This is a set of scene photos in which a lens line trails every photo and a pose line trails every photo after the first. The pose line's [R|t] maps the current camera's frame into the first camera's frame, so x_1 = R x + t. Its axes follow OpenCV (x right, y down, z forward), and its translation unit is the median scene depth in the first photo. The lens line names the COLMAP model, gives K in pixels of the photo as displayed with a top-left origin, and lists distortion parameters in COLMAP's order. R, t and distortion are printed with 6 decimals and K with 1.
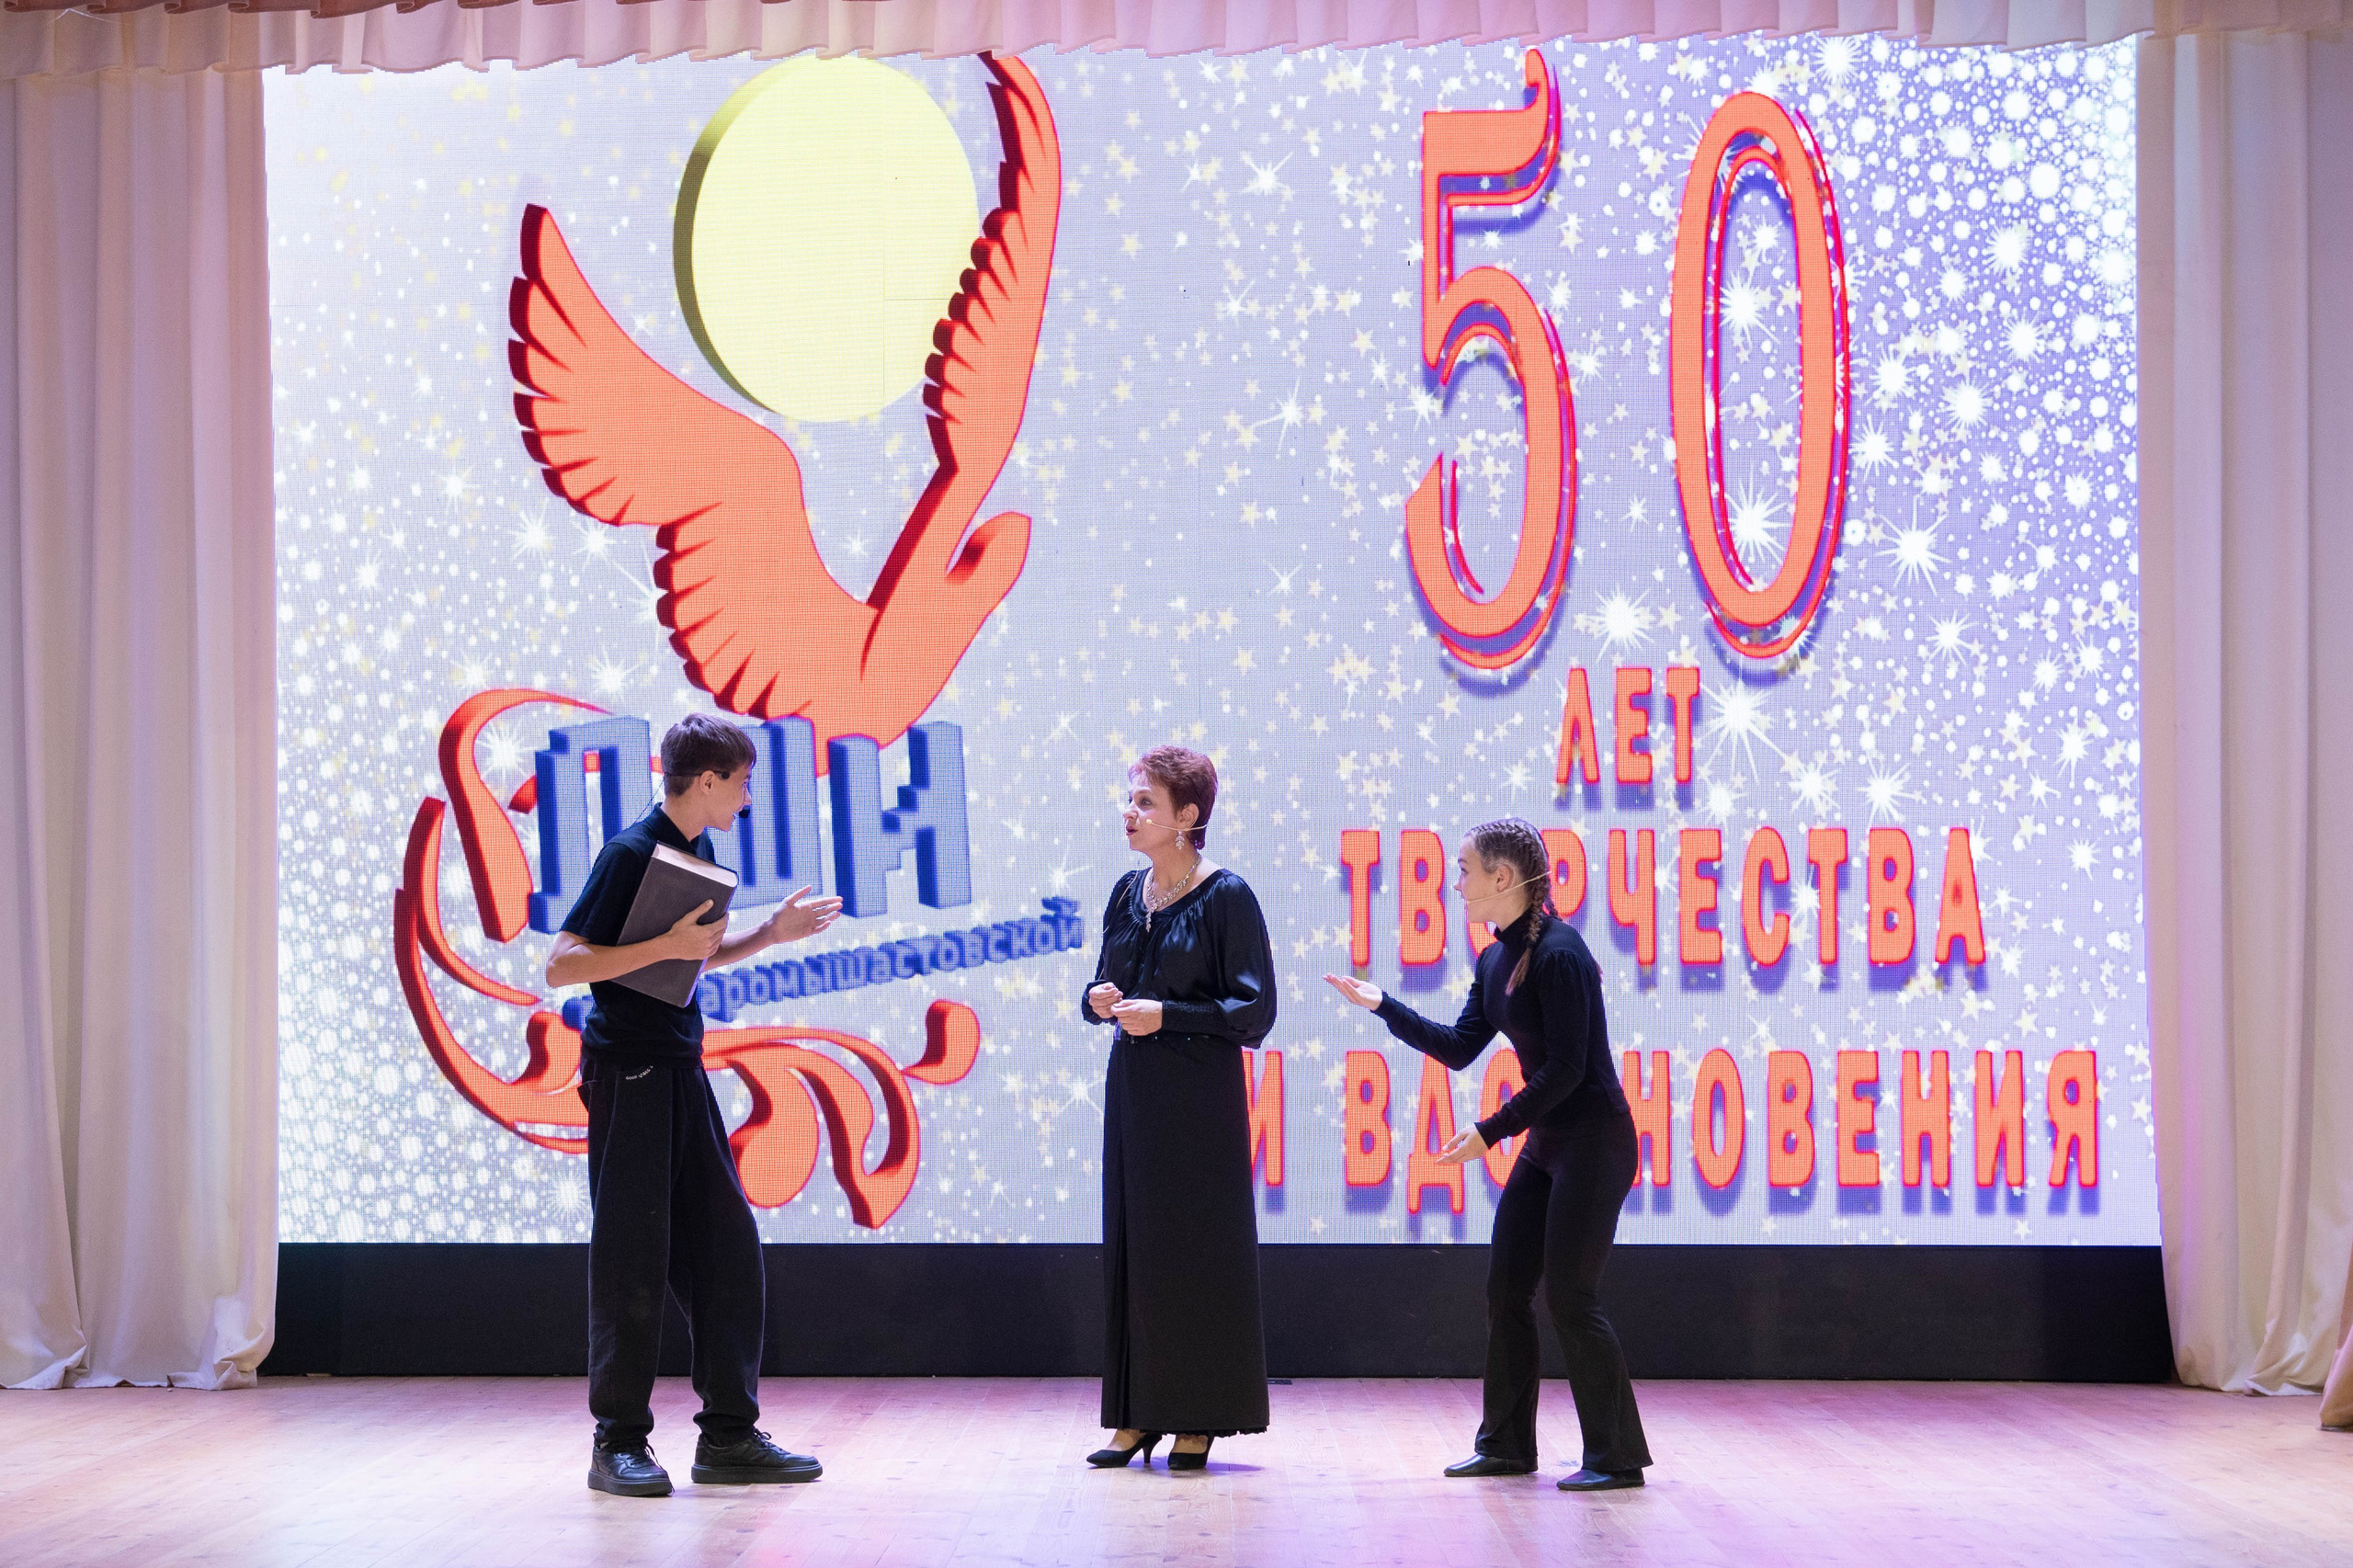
lens RADIAL K [[4893.6, 0, 1181.9], [0, 4893.6, 787.6], [0, 0, 1]] dist [0.058986, 0.000000]
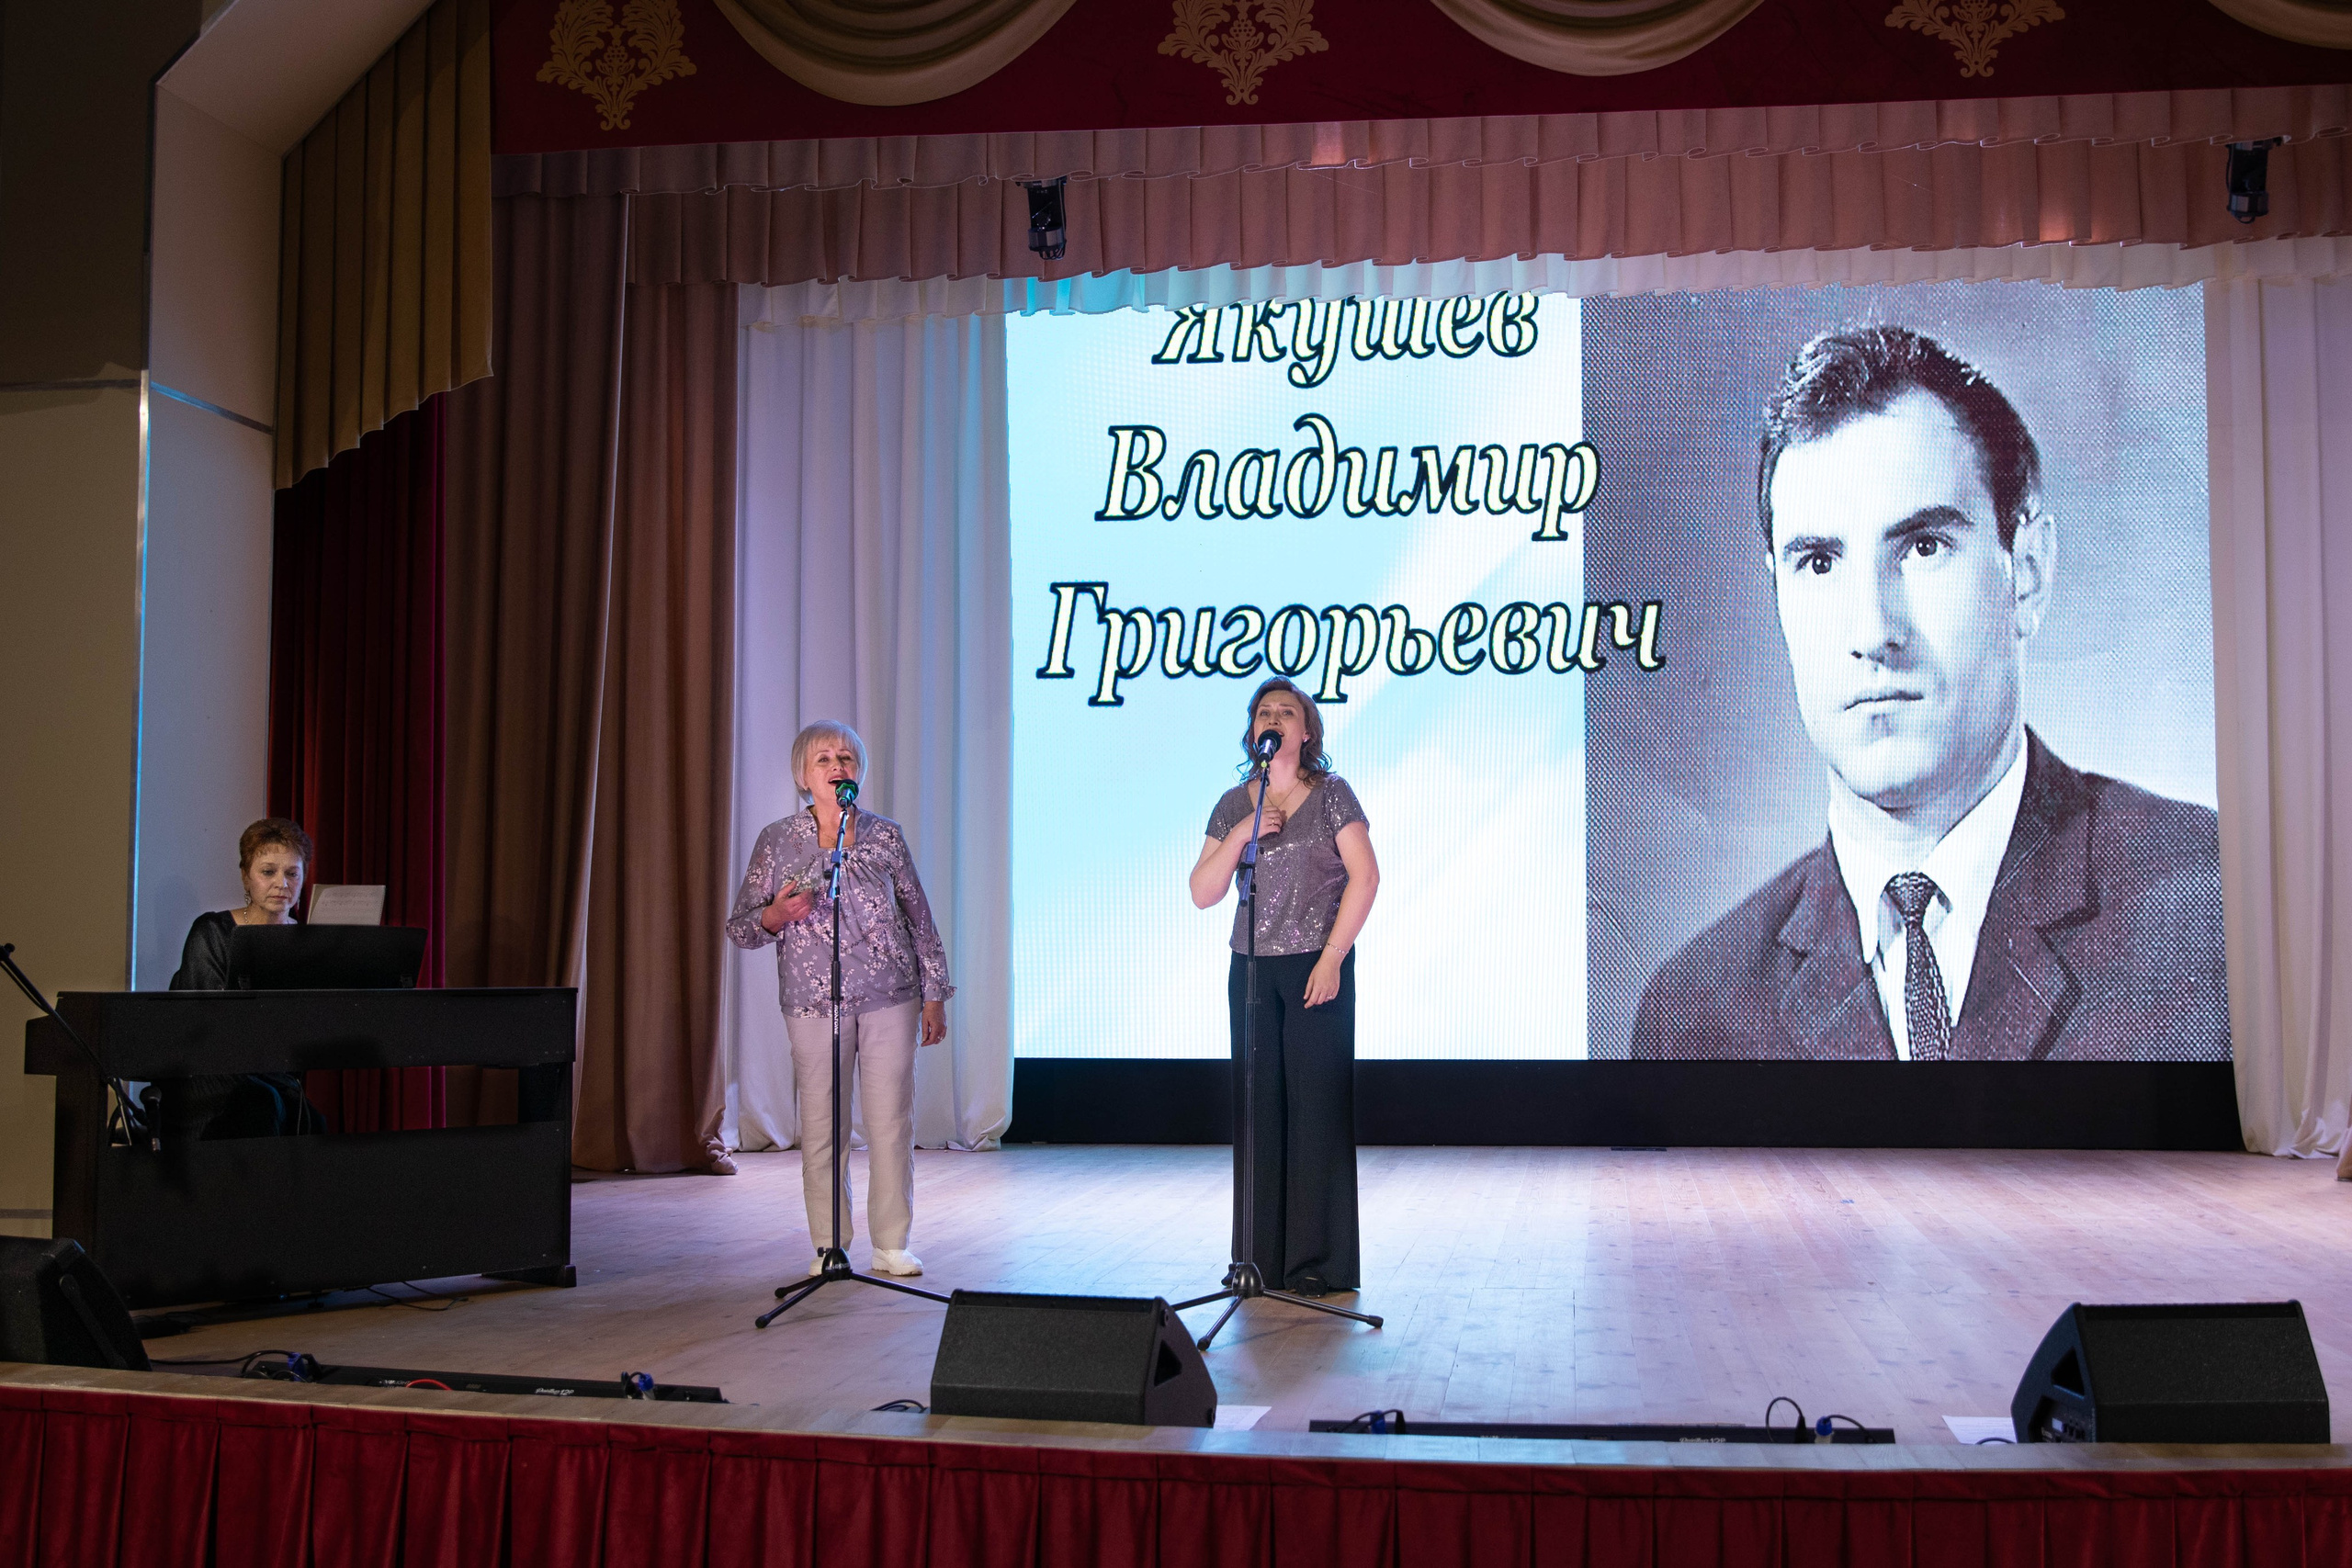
lens RADIAL K [[2139.4, 0, 1276.4], [0, 2139.4, 800.6], [0, 0, 1]] dist [-0.029664, 0.033058]
pose [[0.999023, -0.003425, -0.044052, -0.070187], [0.002347, 0.999697, -0.024505, 0.027517], [0.044123, 0.024377, 0.998729, 0.318995]]
